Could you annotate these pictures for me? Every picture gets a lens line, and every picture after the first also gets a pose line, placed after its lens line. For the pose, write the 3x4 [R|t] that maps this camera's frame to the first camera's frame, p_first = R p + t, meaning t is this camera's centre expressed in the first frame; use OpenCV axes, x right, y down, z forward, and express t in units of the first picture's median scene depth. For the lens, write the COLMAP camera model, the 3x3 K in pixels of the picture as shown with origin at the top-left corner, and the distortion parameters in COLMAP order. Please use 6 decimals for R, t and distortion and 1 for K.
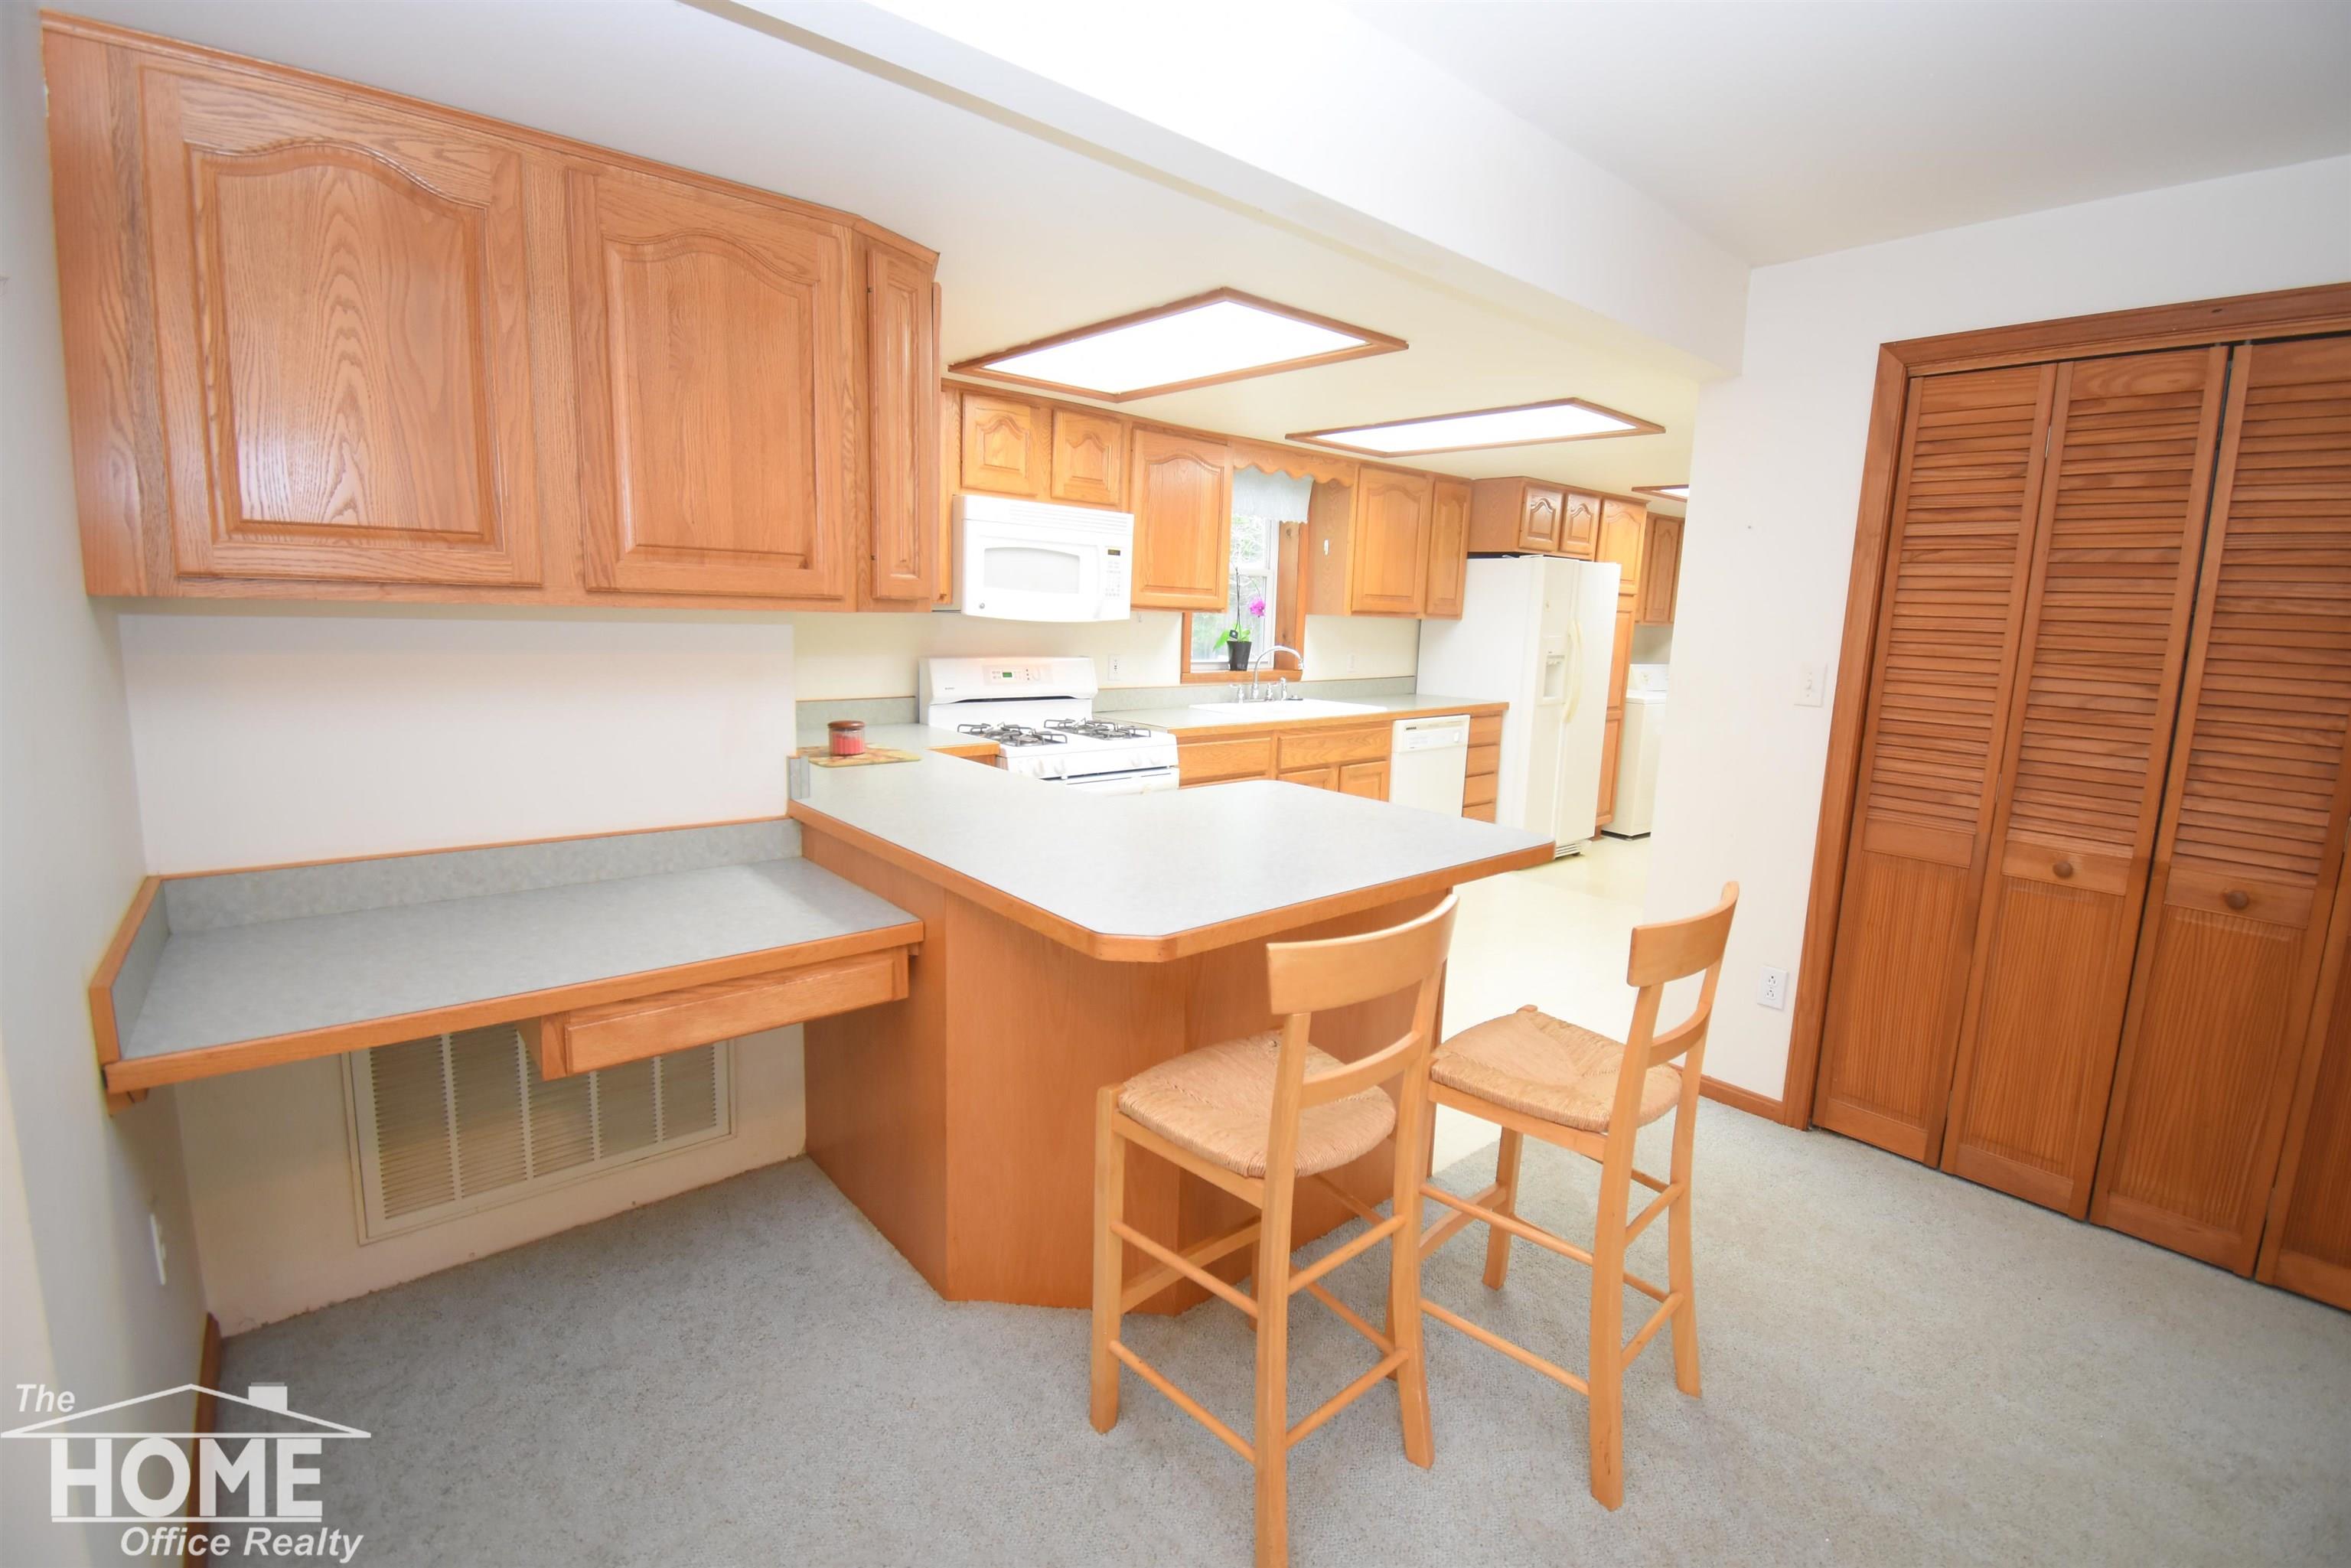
lens RADIAL K [[1038.6, 0, 1184.1], [0, 1038.6, 759.7], [0, 0, 1]] dist [0.014274, -0.022818]
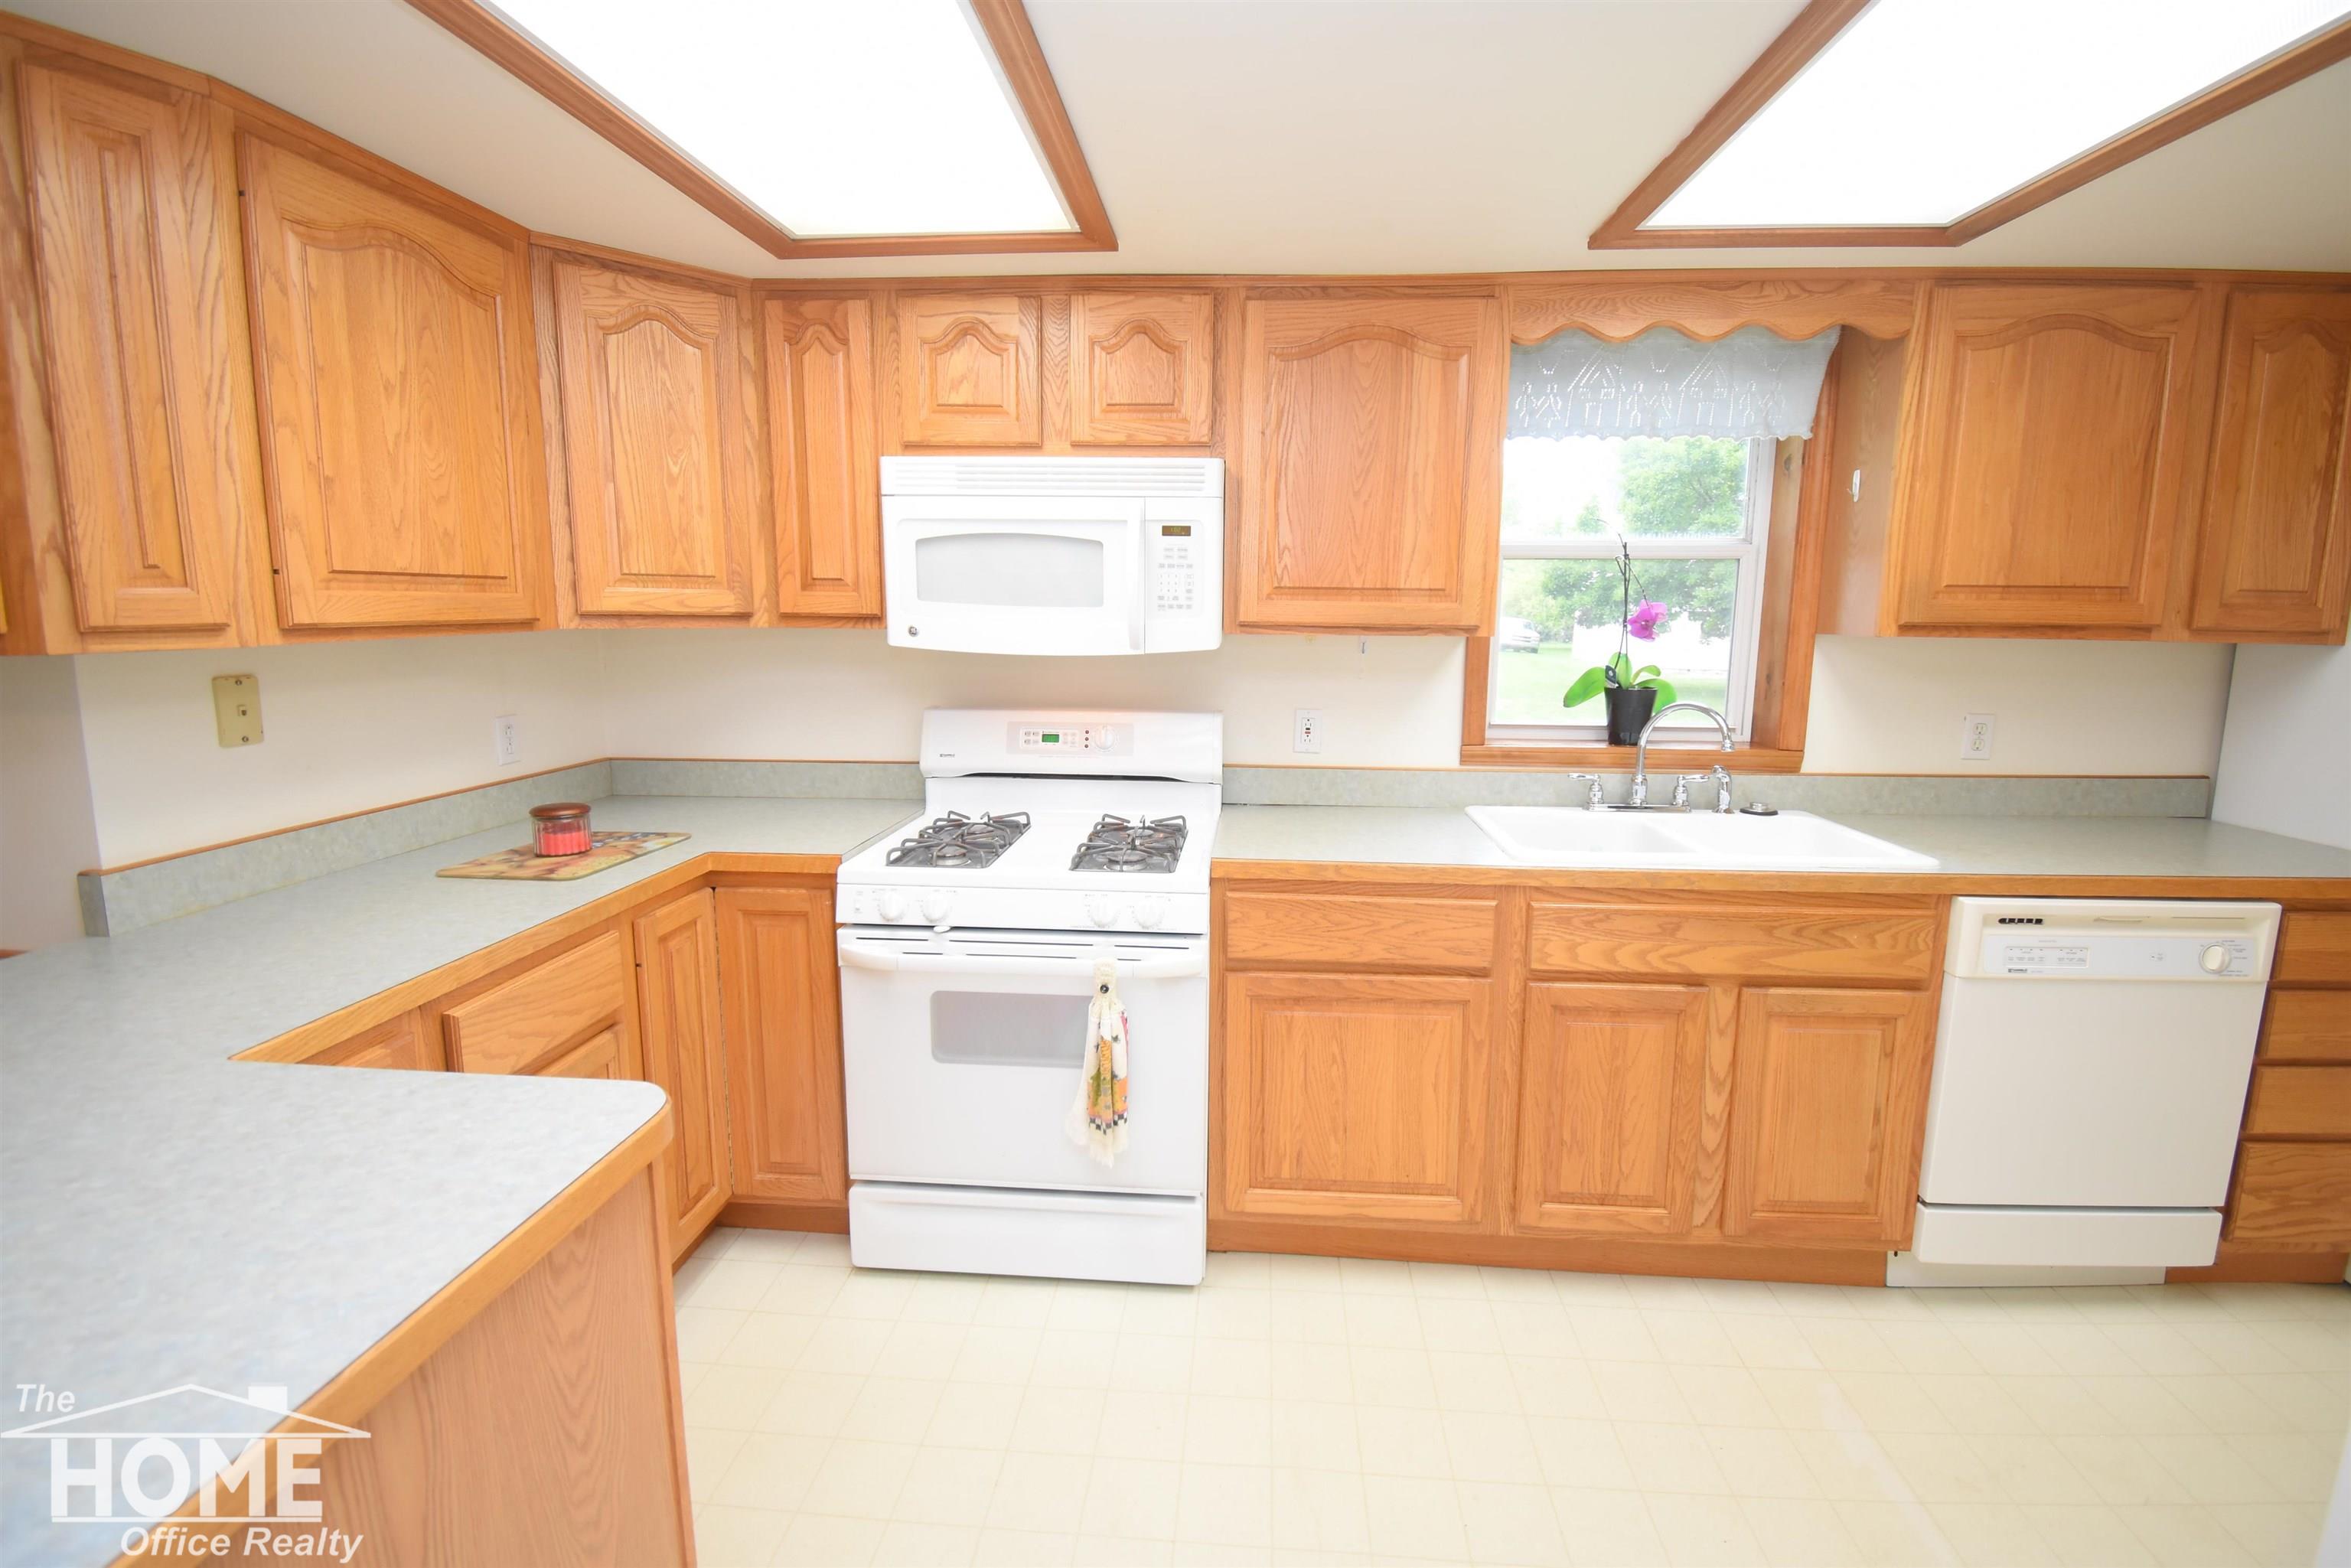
lens RADIAL K [[1038.6, 0, 1184.1], [0, 1038.6, 759.7], [0, 0, 1]] dist [0.014274, -0.022818]
pose [[0.696202, 0.073282, -0.714096, 0.273456], [-0.087939, 0.995990, 0.016476, -0.069193], [0.712439, 0.051326, 0.699854, 0.494413]]
